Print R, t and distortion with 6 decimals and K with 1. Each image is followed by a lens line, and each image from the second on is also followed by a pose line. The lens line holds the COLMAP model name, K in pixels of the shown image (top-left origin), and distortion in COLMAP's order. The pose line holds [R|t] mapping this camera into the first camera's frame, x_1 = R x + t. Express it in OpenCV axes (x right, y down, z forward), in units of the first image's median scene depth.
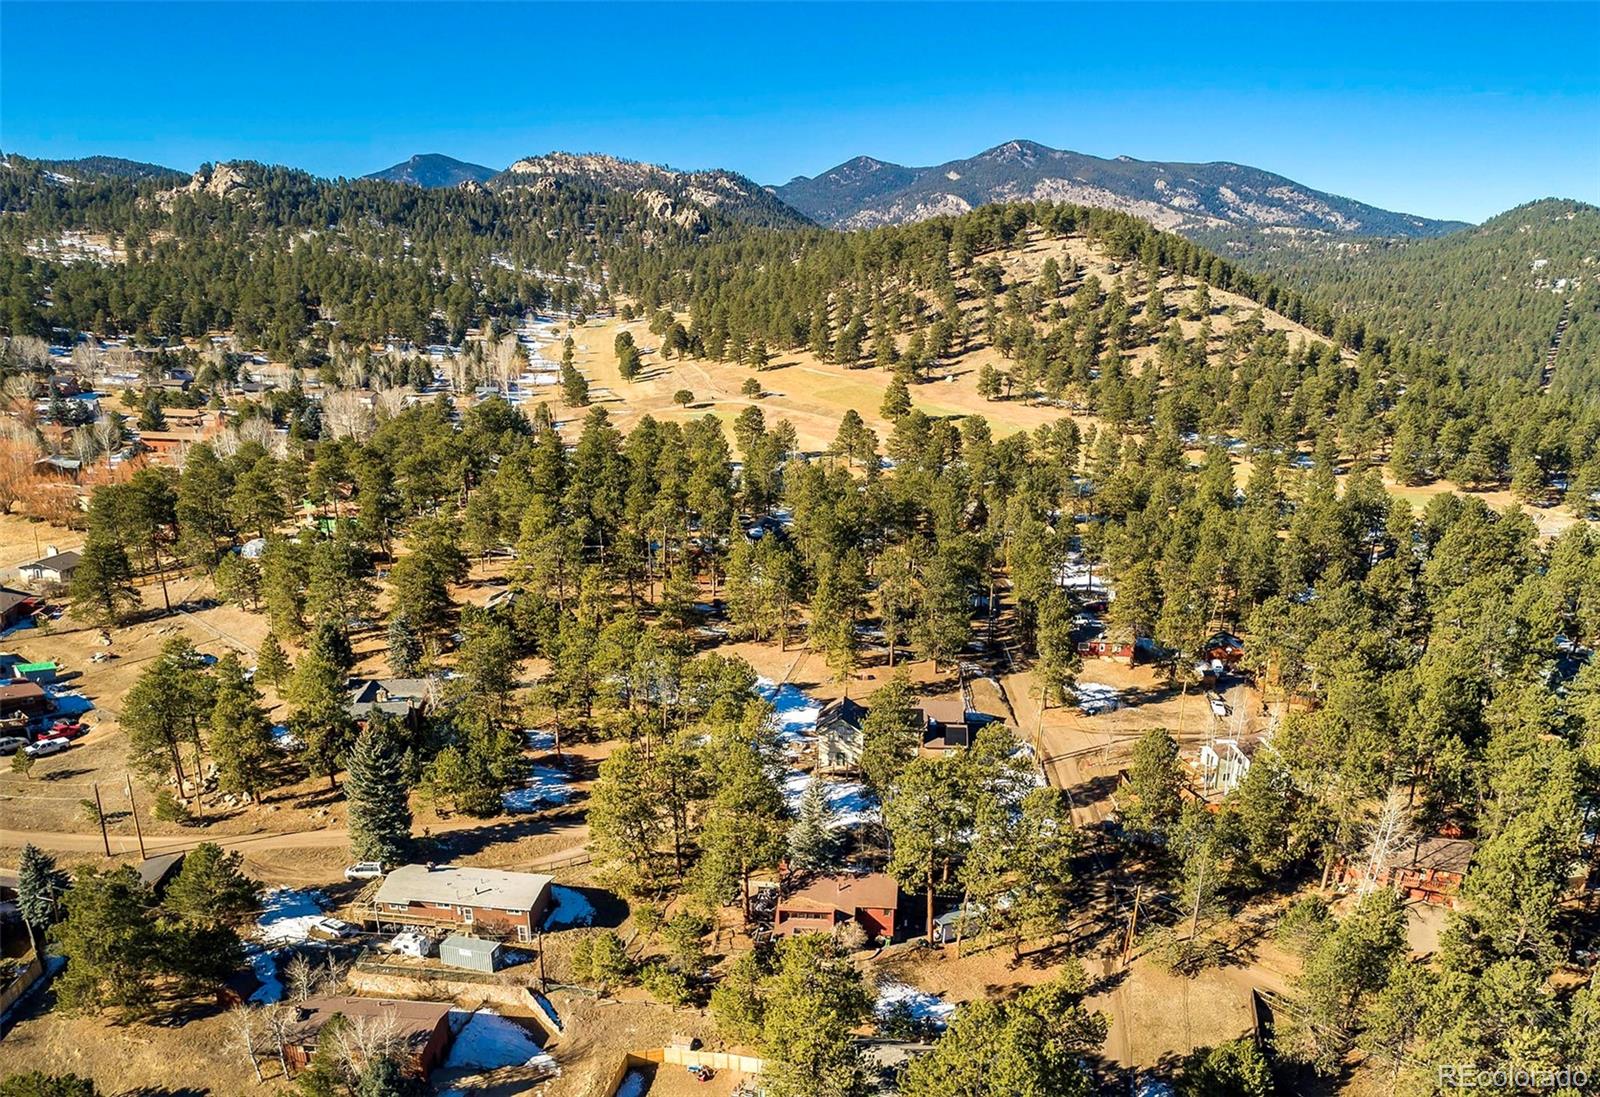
lens RADIAL K [[1311.6, 0, 800.0], [0, 1311.6, 548.5], [0, 0, 1]] dist [-0.126373, 0.126534]
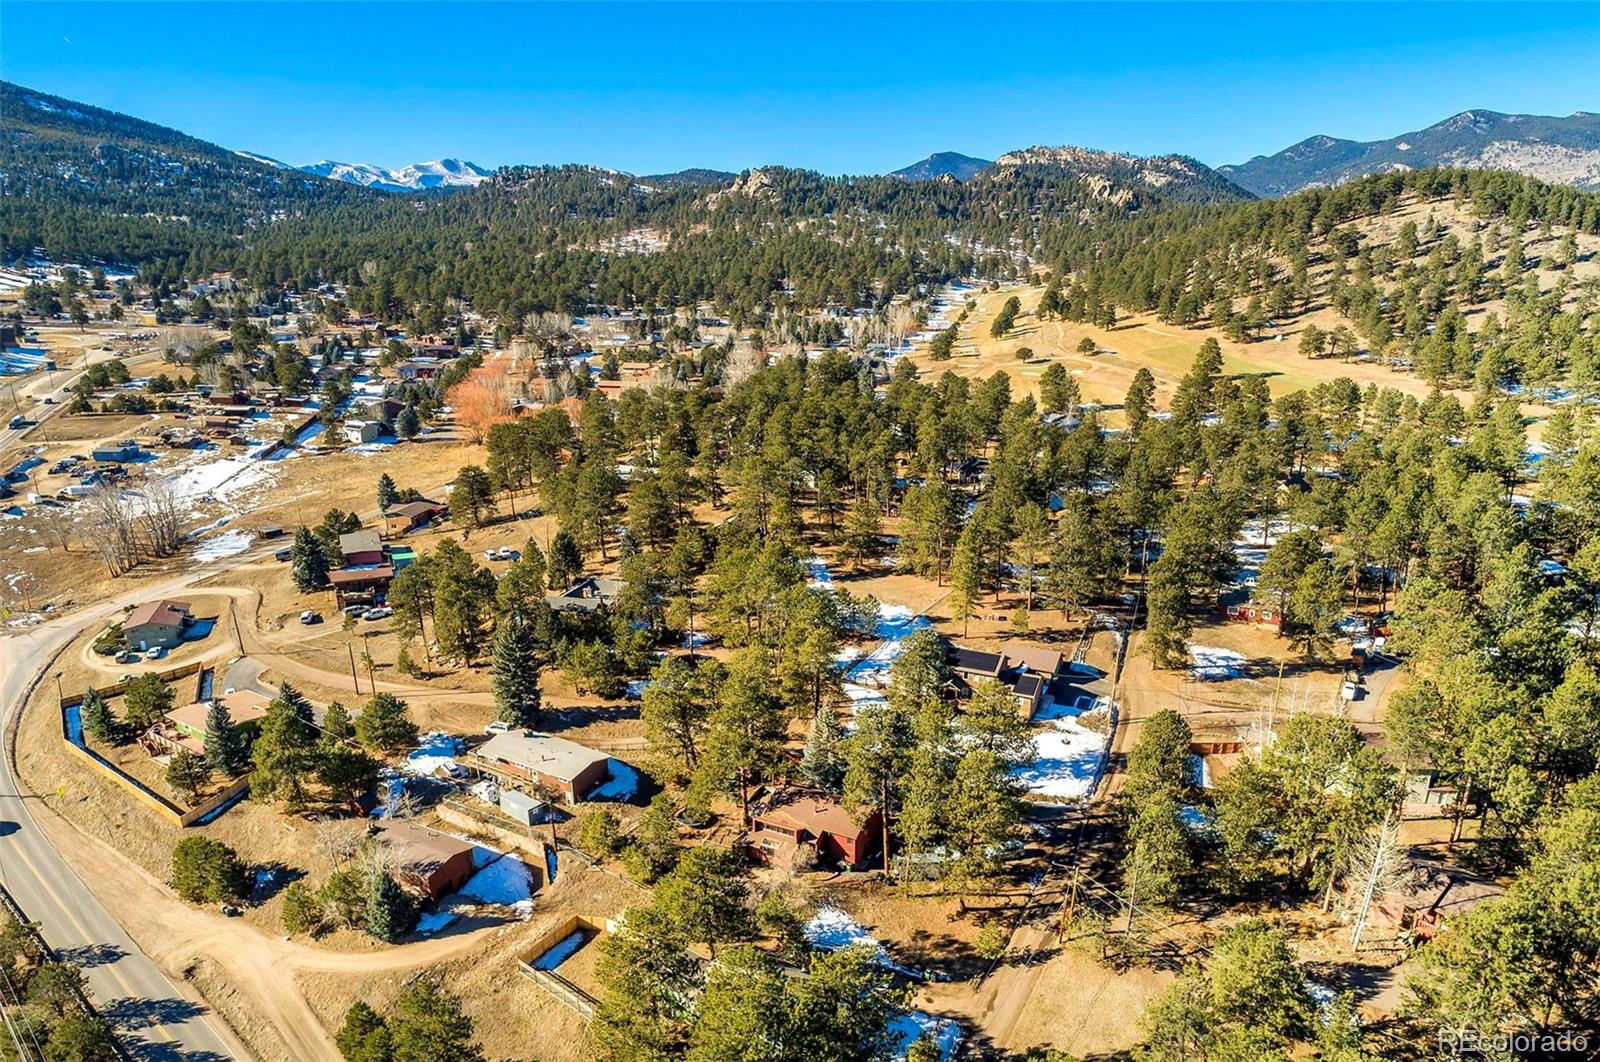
lens RADIAL K [[1052.9, 0, 800.0], [0, 1052.9, 531.0], [0, 0, 1]] dist [-0.111738, 0.092778]
pose [[0.898743, 0.075838, -0.431868, 0.139349], [-0.051322, 0.996353, 0.068160, -0.012305], [0.435463, -0.039094, 0.899358, 0.077007]]
